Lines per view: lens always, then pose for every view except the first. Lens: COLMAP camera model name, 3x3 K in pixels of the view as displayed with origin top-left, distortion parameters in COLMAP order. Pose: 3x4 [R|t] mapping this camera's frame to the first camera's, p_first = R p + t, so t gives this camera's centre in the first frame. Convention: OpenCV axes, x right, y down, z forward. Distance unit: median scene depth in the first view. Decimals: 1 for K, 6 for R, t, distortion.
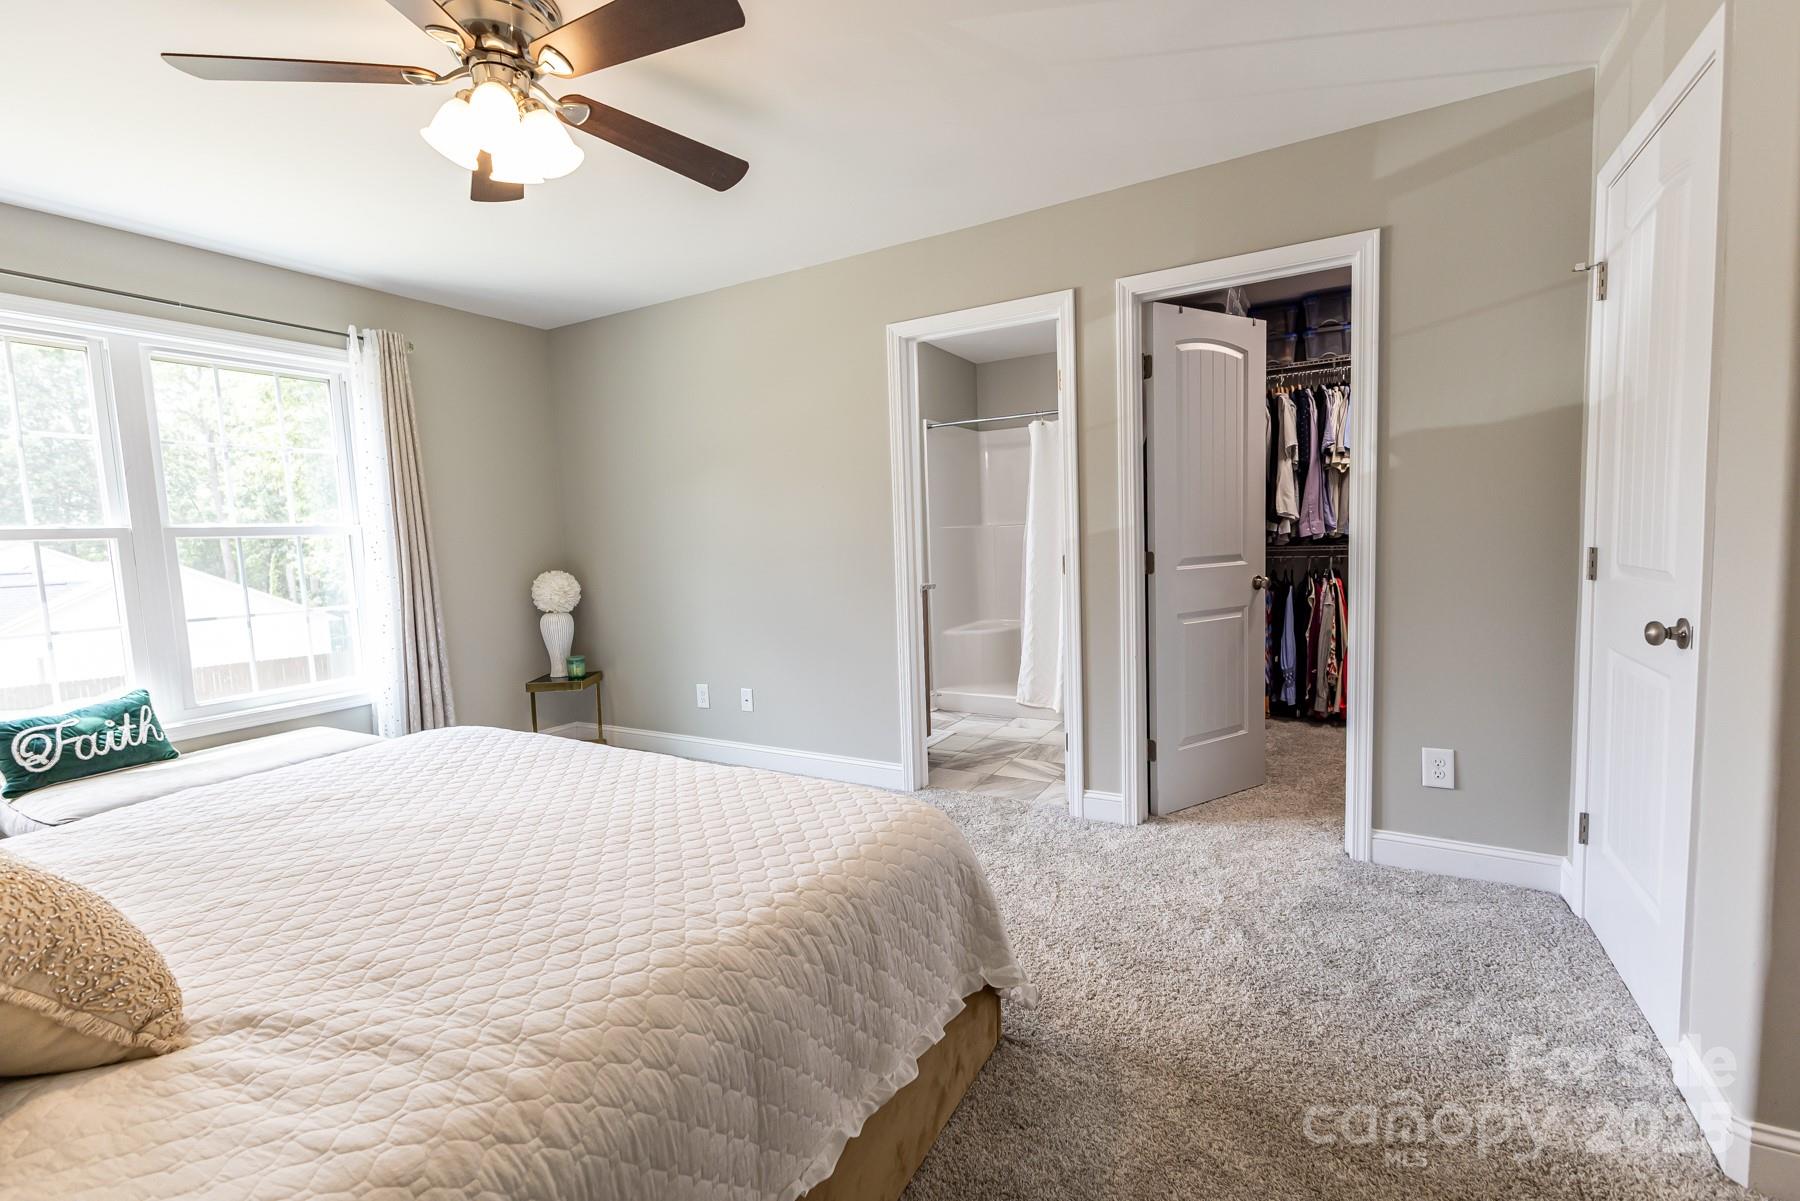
lens RADIAL K [[777.4, 0, 888.0], [0, 777.4, 598.4], [0, 0, 1]] dist [0.001235, 0.000152]
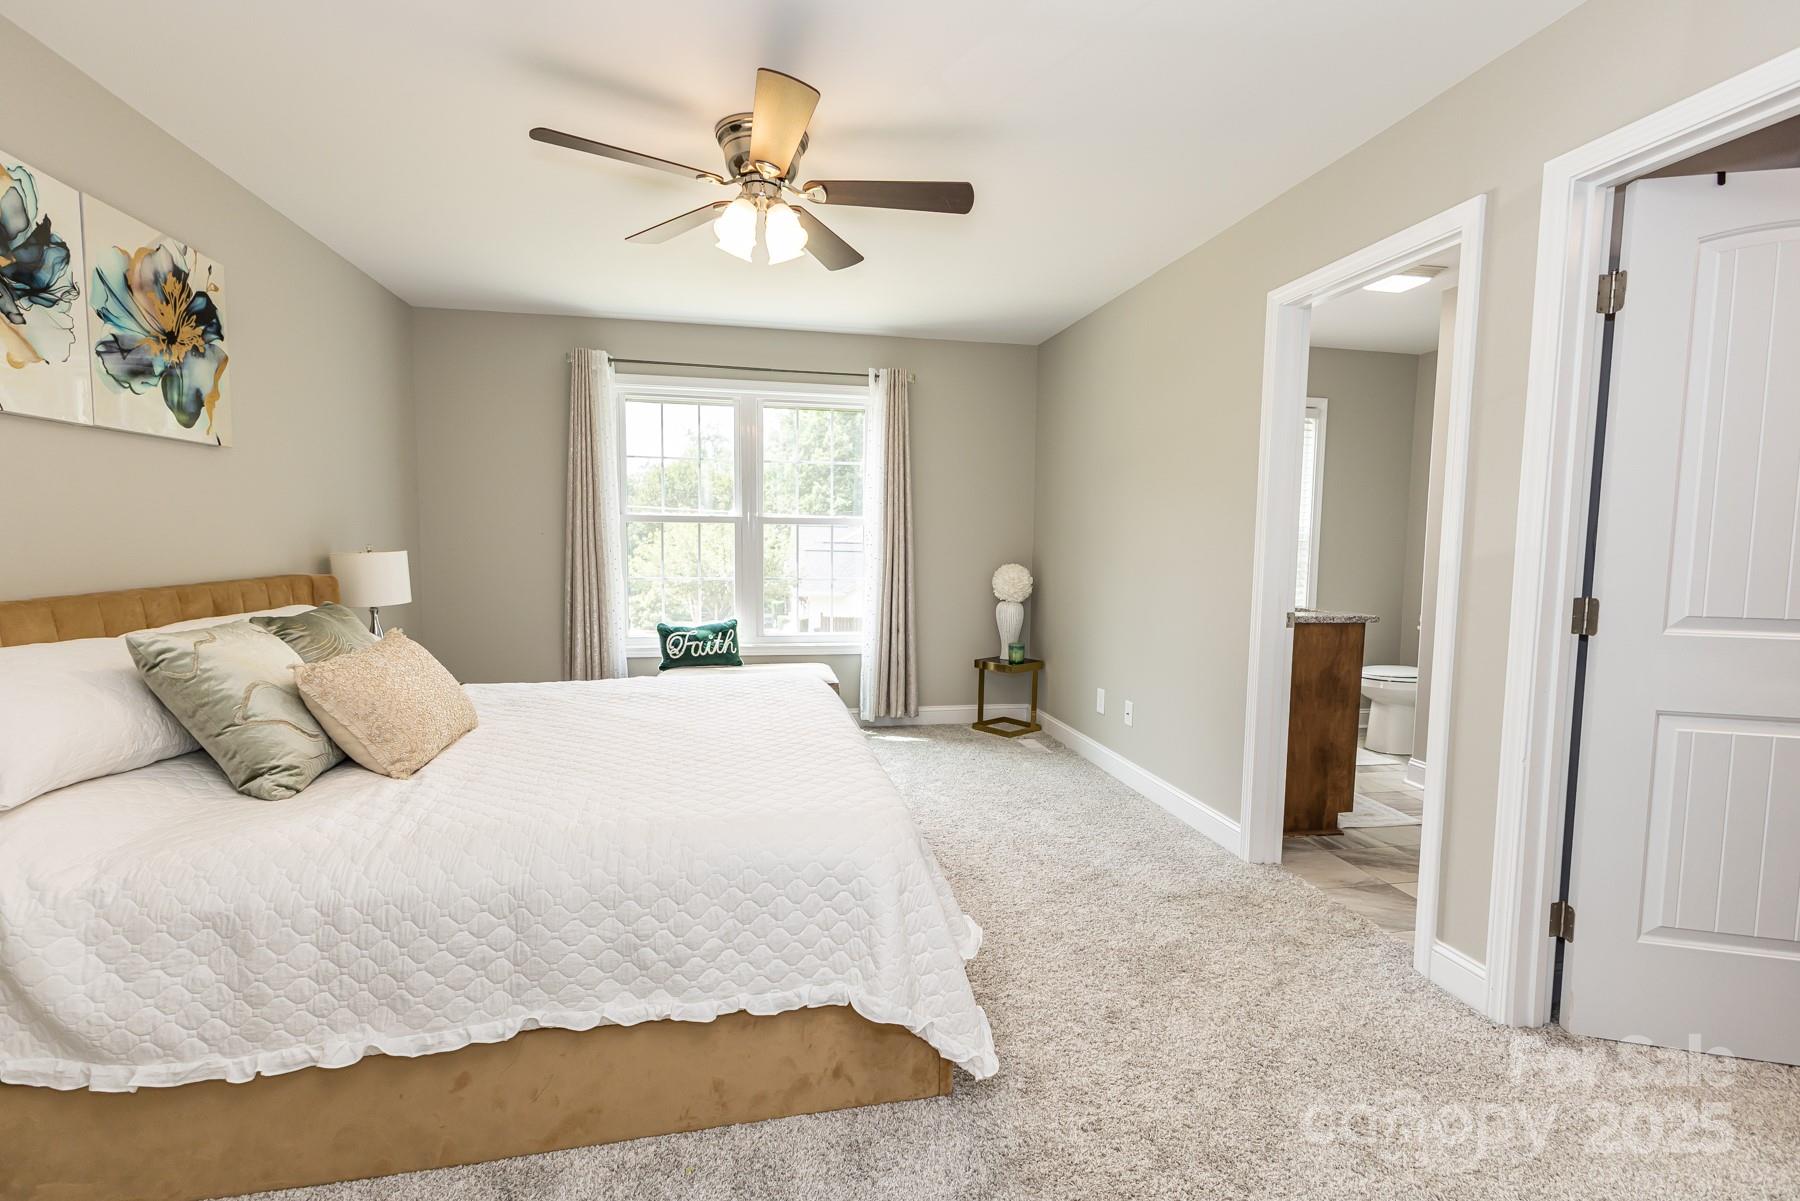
lens RADIAL K [[777.4, 0, 869.6], [0, 777.4, 591.7], [0, 0, 1]] dist [0.001235, 0.000152]
pose [[0.655430, 0.097265, -0.748967, 0.387848], [-0.101463, 0.994023, 0.040298, -0.028848], [0.748409, 0.049580, 0.661381, 0.165027]]
